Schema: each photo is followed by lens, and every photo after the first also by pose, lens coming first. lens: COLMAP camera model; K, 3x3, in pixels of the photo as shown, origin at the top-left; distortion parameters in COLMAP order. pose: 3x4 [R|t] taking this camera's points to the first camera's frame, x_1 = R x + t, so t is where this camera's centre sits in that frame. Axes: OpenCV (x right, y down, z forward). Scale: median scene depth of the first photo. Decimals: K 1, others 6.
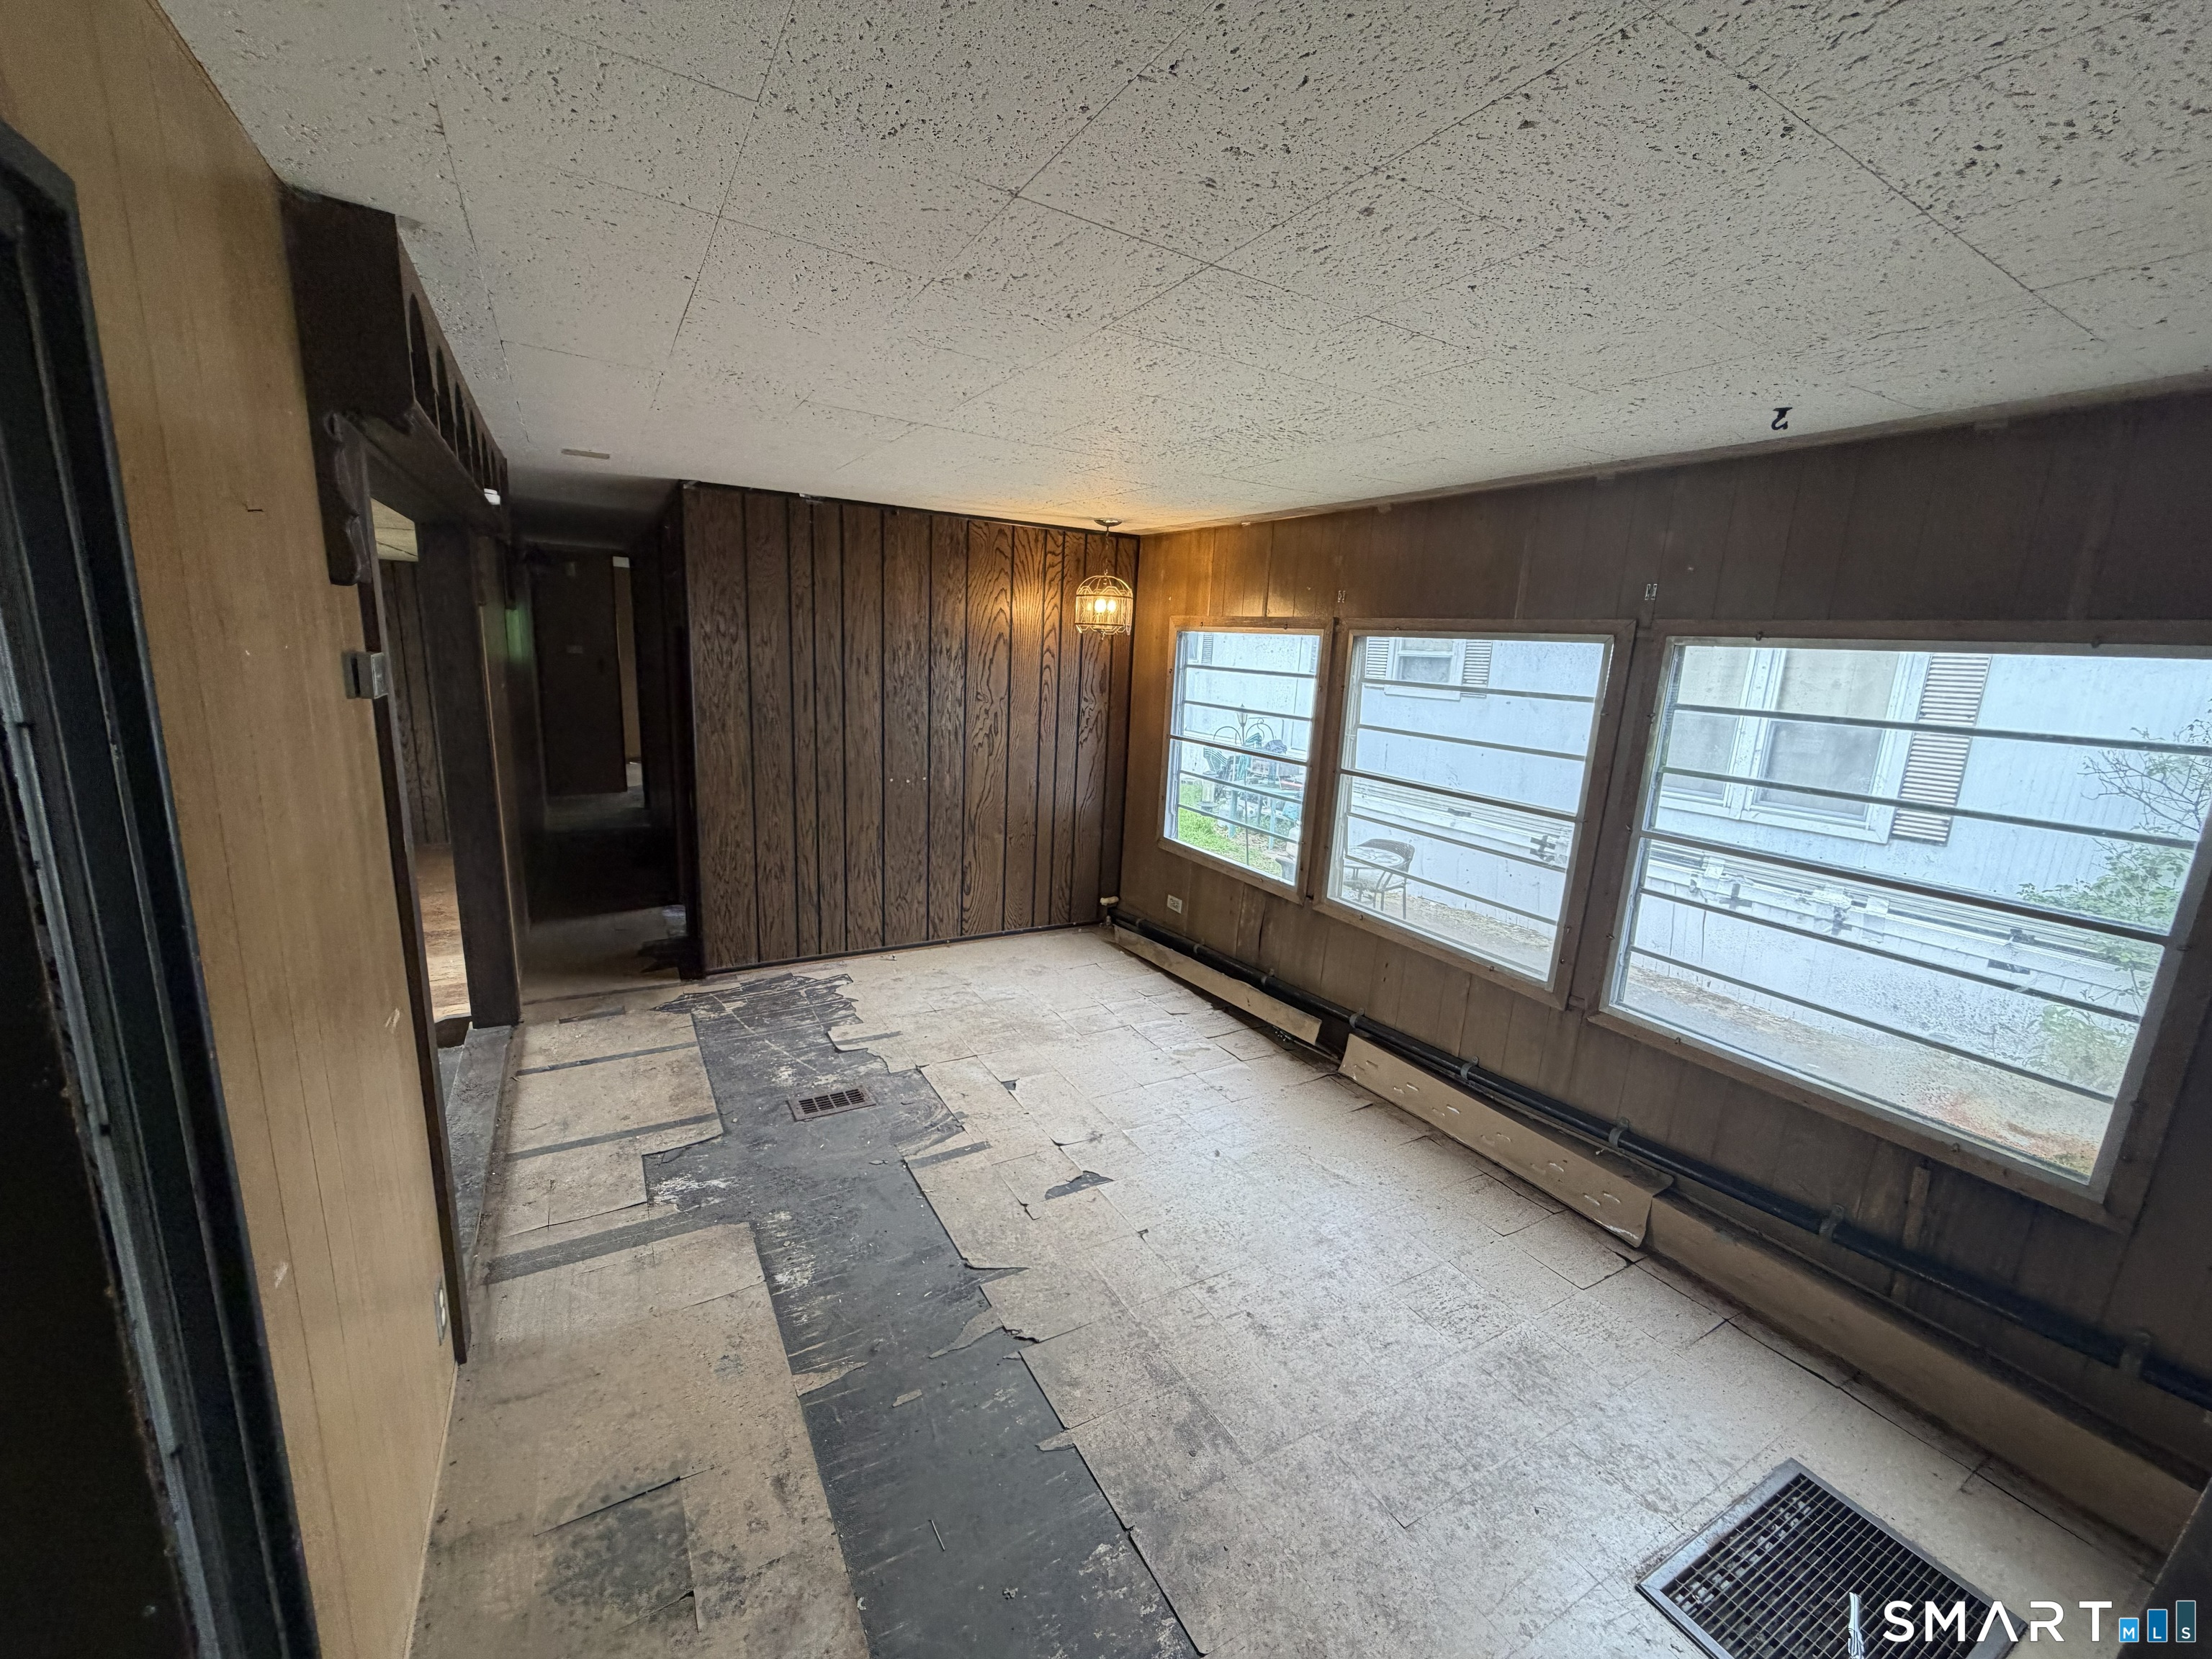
lens RADIAL K [[885.4, 0, 1102.8], [0, 885.4, 833.9], [0, 0, 1]] dist [-0.000748, 0.000229]
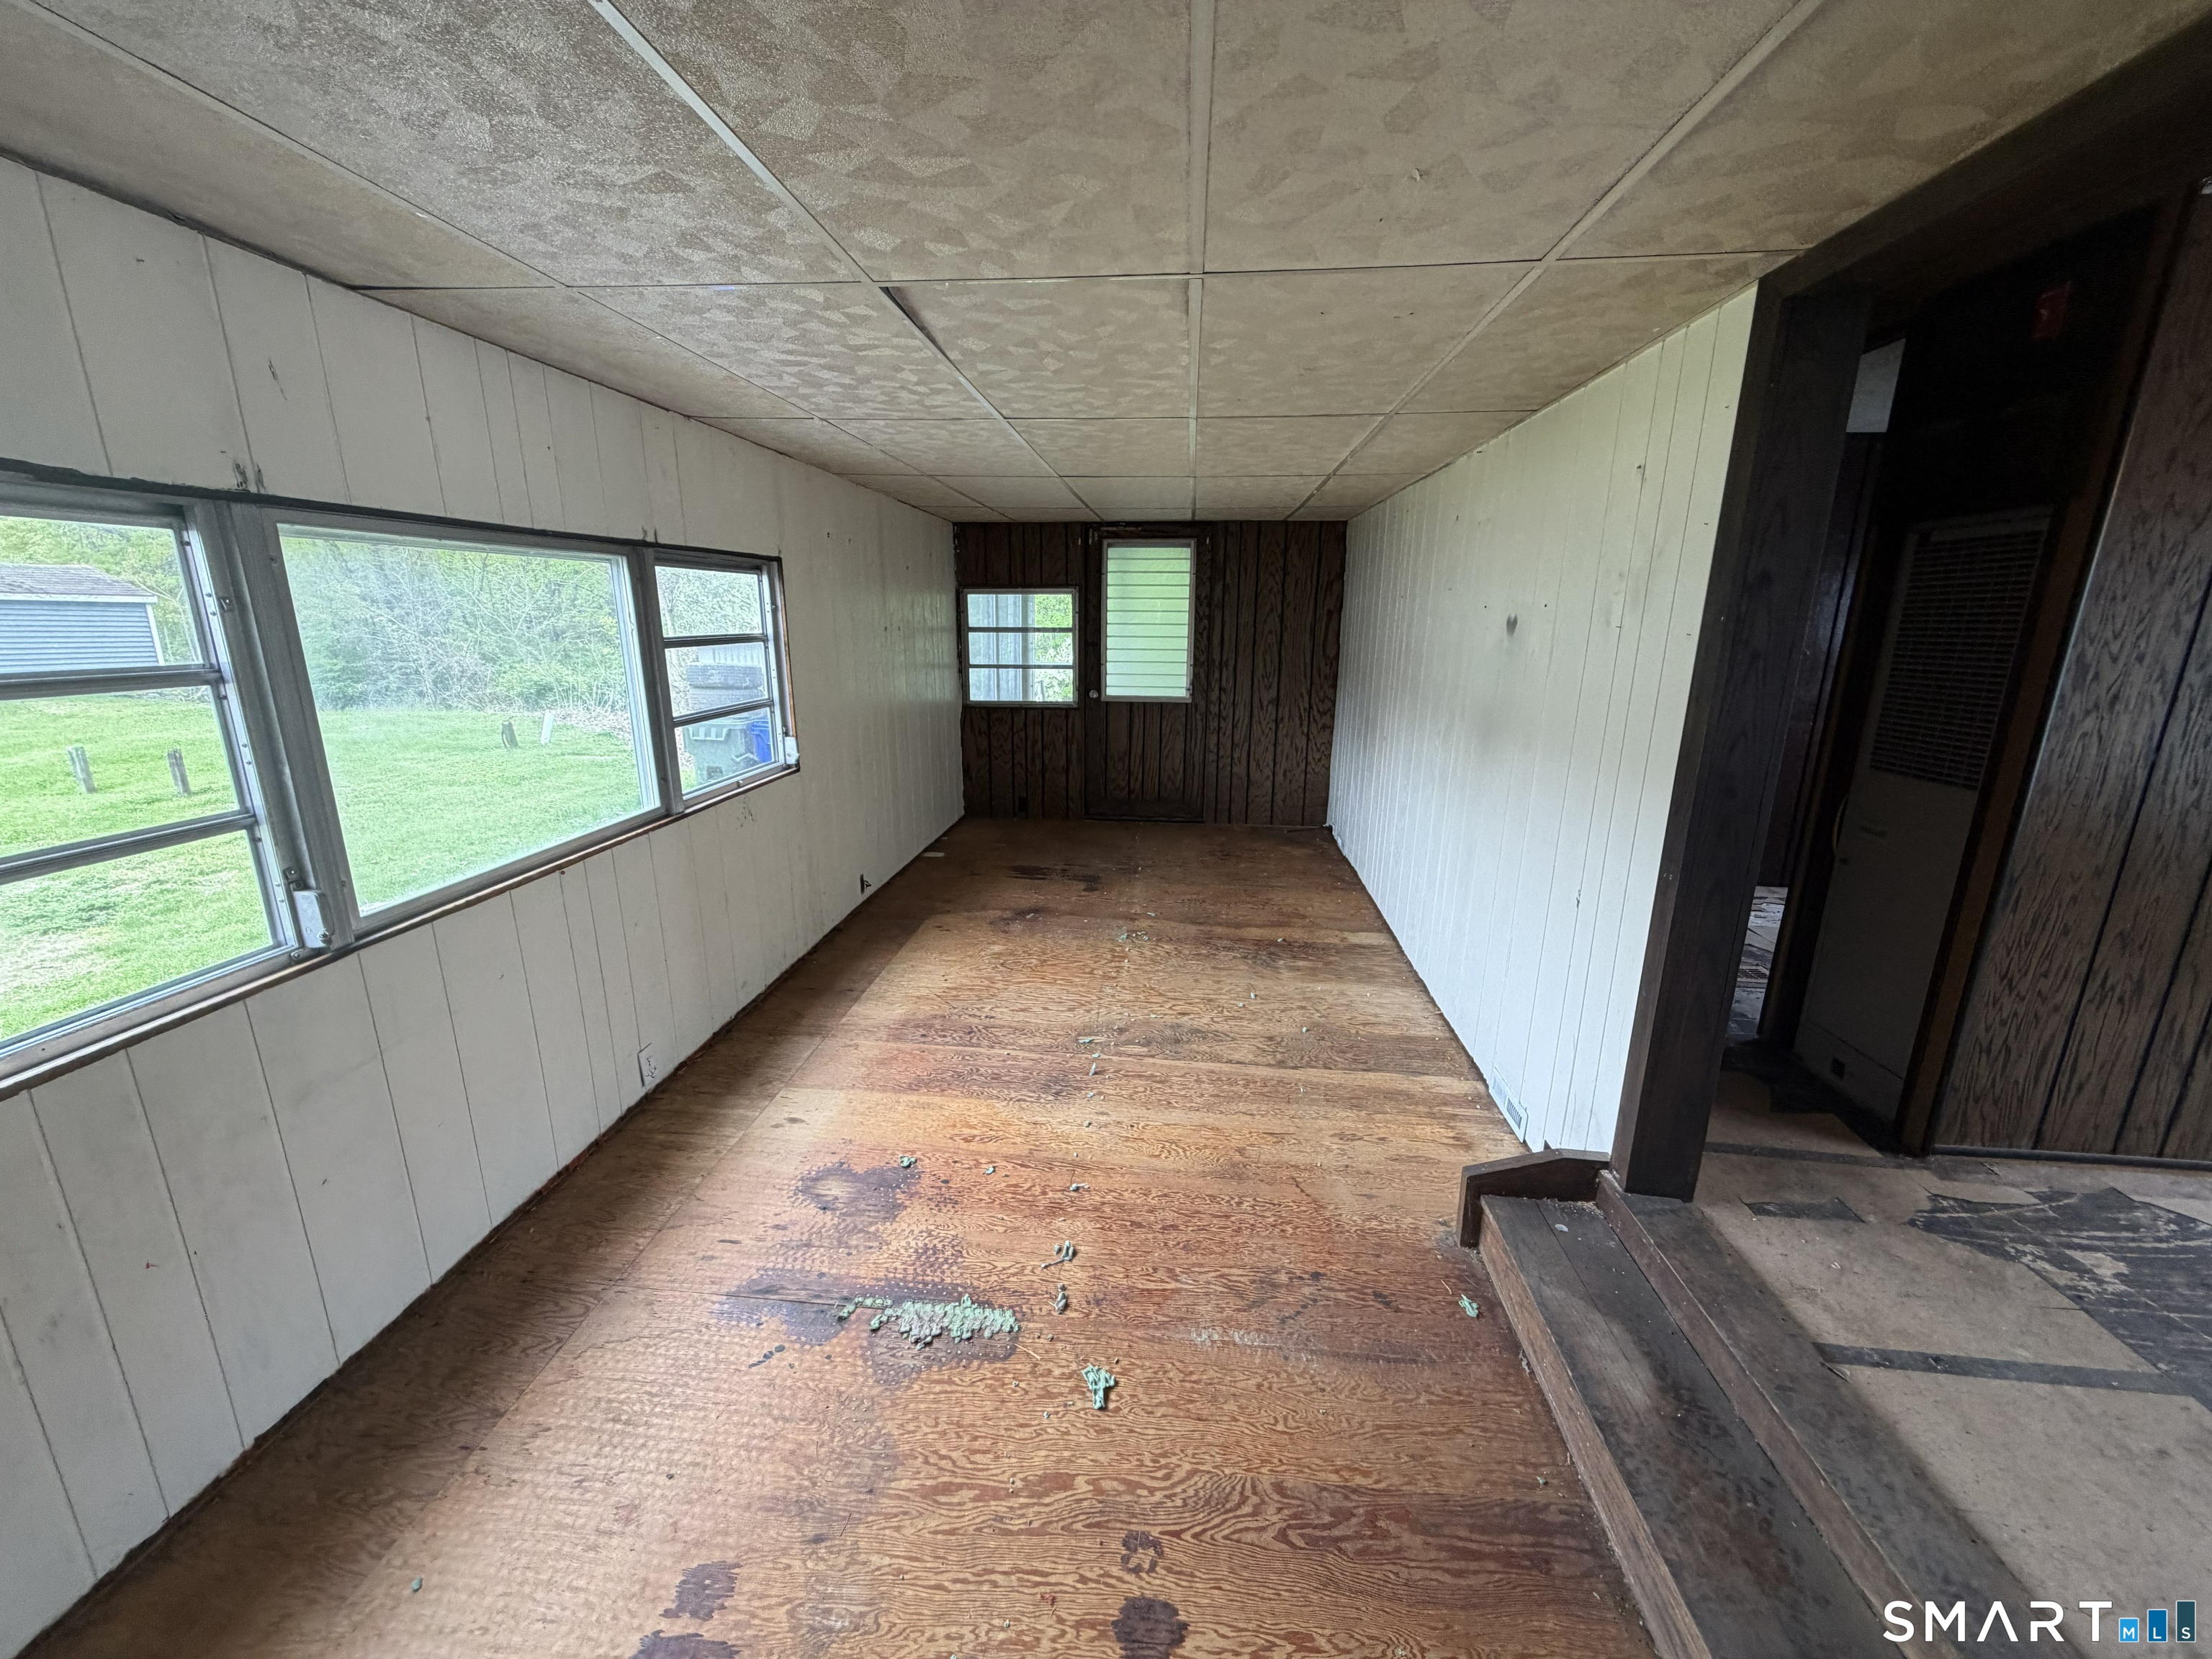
lens RADIAL K [[885.4, 0, 1098.9], [0, 885.4, 832.2], [0, 0, 1]] dist [-0.000748, 0.000229]
pose [[0.808952, 0.104820, -0.578454, -0.568162], [-0.097670, 0.994264, 0.043579, -0.012468], [0.579704, 0.021244, 0.814550, 0.247809]]
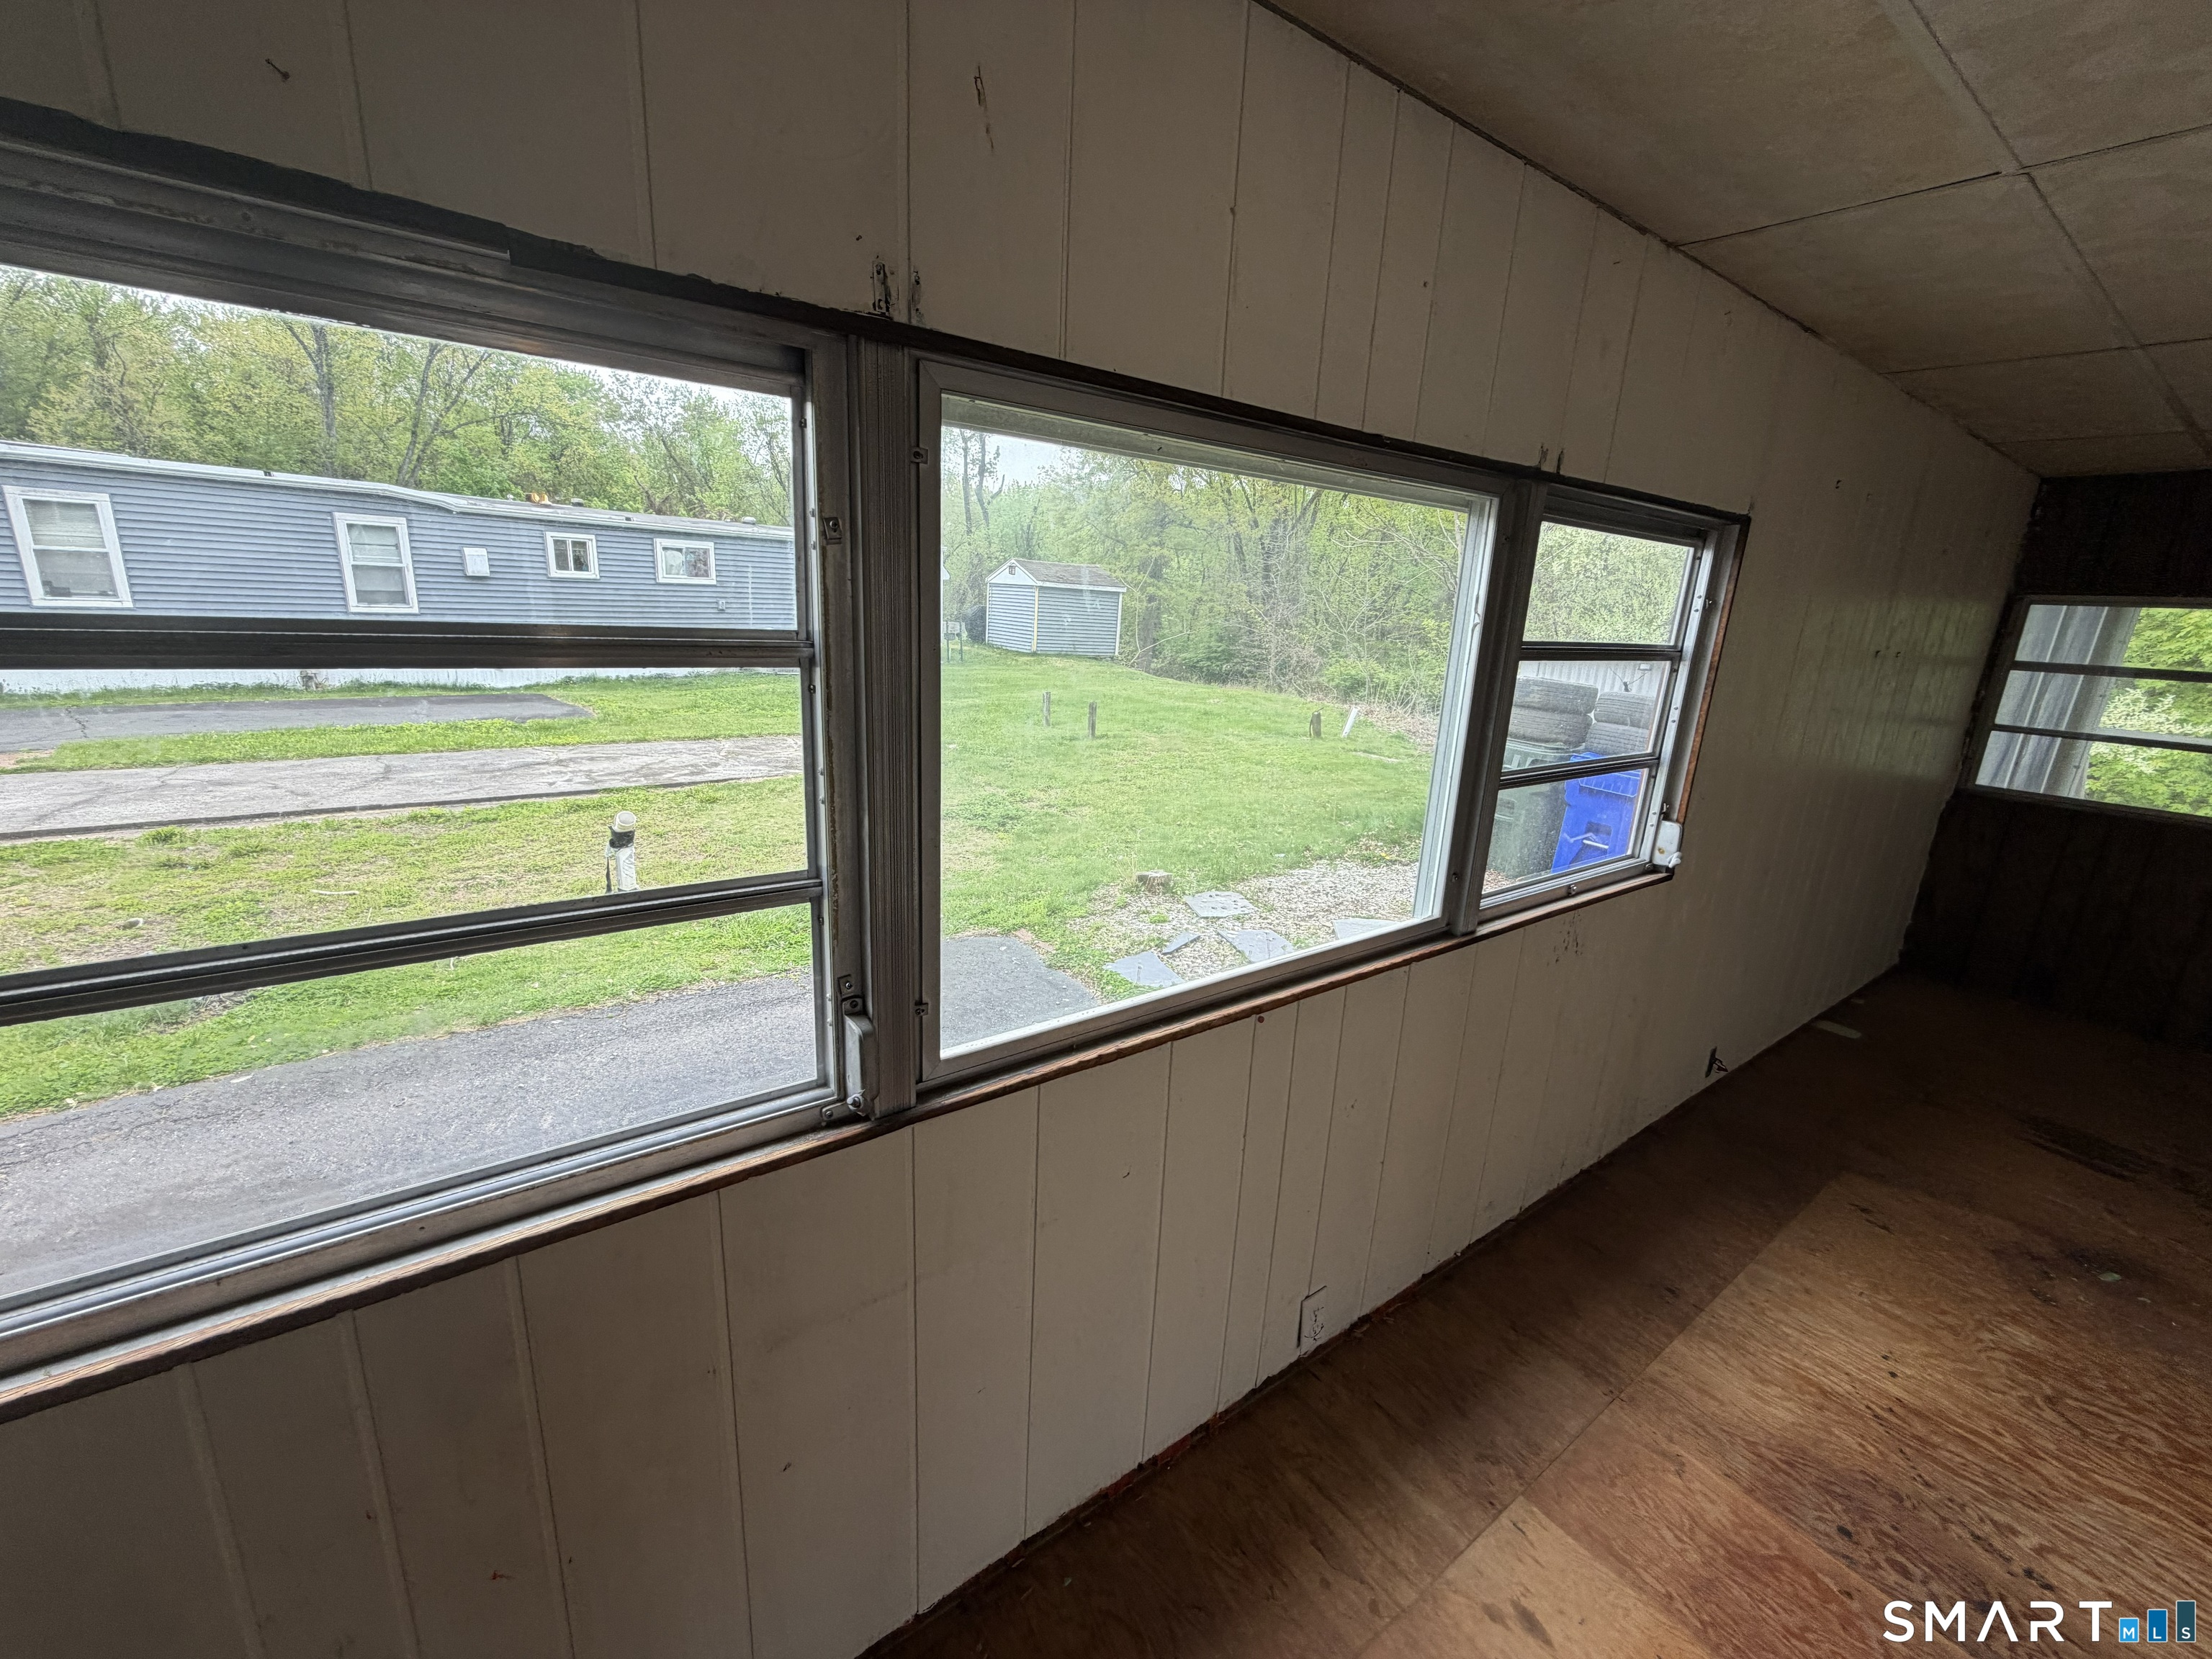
lens RADIAL K [[885.4, 0, 1090.5], [0, 885.4, 828.9], [0, 0, 1]] dist [-0.000748, 0.000229]
pose [[0.092024, 0.217239, -0.971771, -0.878749], [-0.259513, 0.947418, 0.187219, -0.045203], [0.961345, 0.234959, 0.143562, 0.389361]]
